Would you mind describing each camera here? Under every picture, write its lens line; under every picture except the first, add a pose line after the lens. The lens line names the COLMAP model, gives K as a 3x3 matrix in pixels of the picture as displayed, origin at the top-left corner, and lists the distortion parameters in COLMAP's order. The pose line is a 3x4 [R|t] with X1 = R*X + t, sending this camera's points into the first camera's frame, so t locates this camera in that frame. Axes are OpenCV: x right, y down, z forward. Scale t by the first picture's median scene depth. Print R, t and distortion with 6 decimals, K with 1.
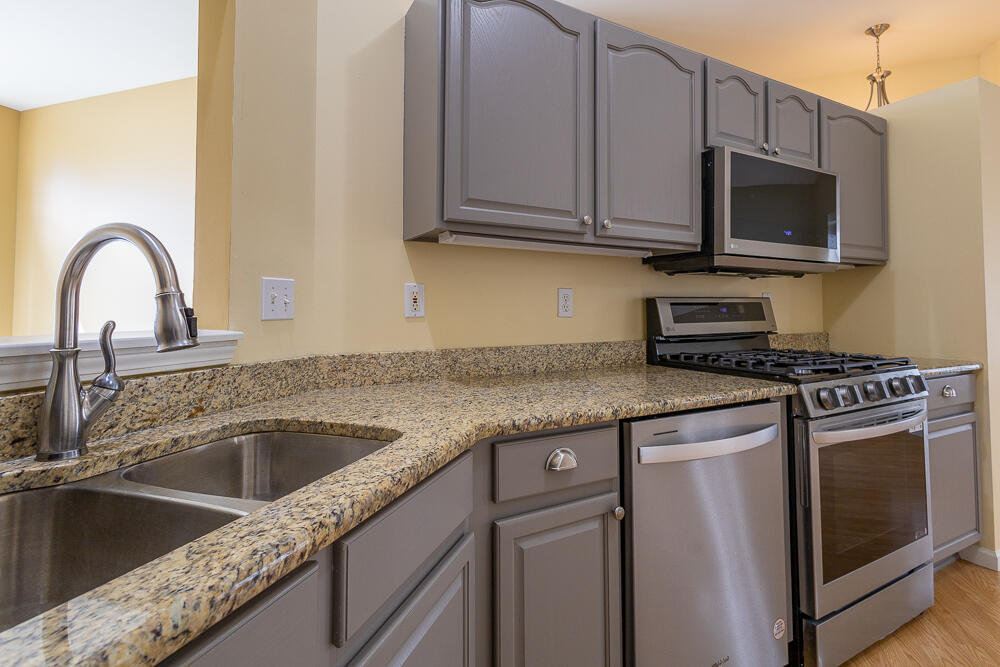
lens RADIAL K [[471.0, 0, 502.2], [0, 471.0, 292.8], [0, 0, 1]] dist [0.015923, -0.005676]
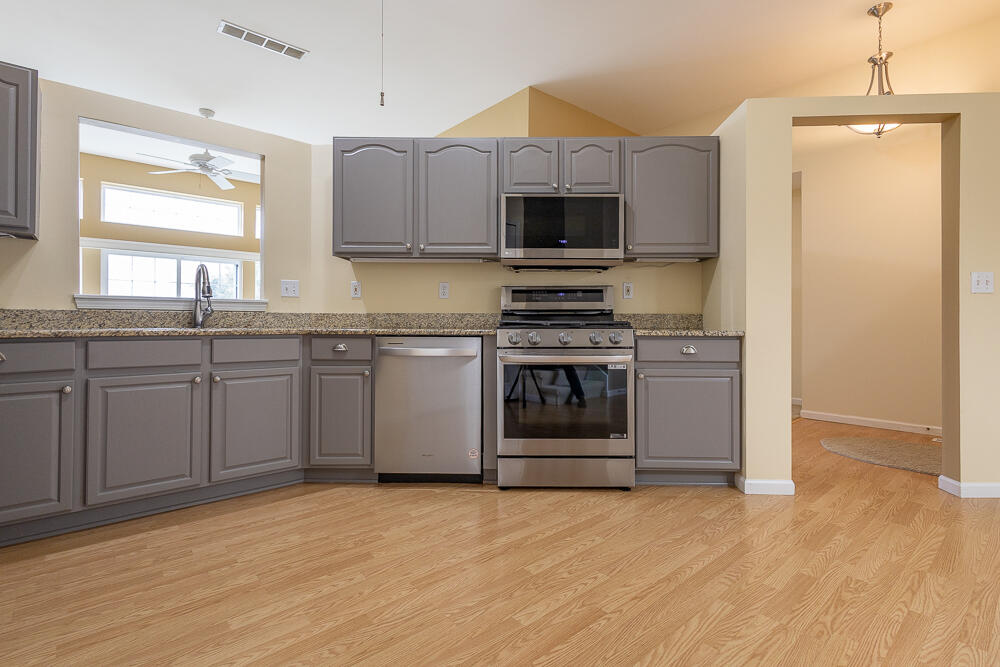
lens RADIAL K [[471.0, 0, 532.7], [0, 471.0, 317.7], [0, 0, 1]] dist [0.015923, -0.005676]
pose [[0.881967, 0.001028, -0.471311, 1.183850], [0.011540, 0.999651, 0.023776, 0.079548], [0.471171, -0.026408, 0.881647, -0.383197]]
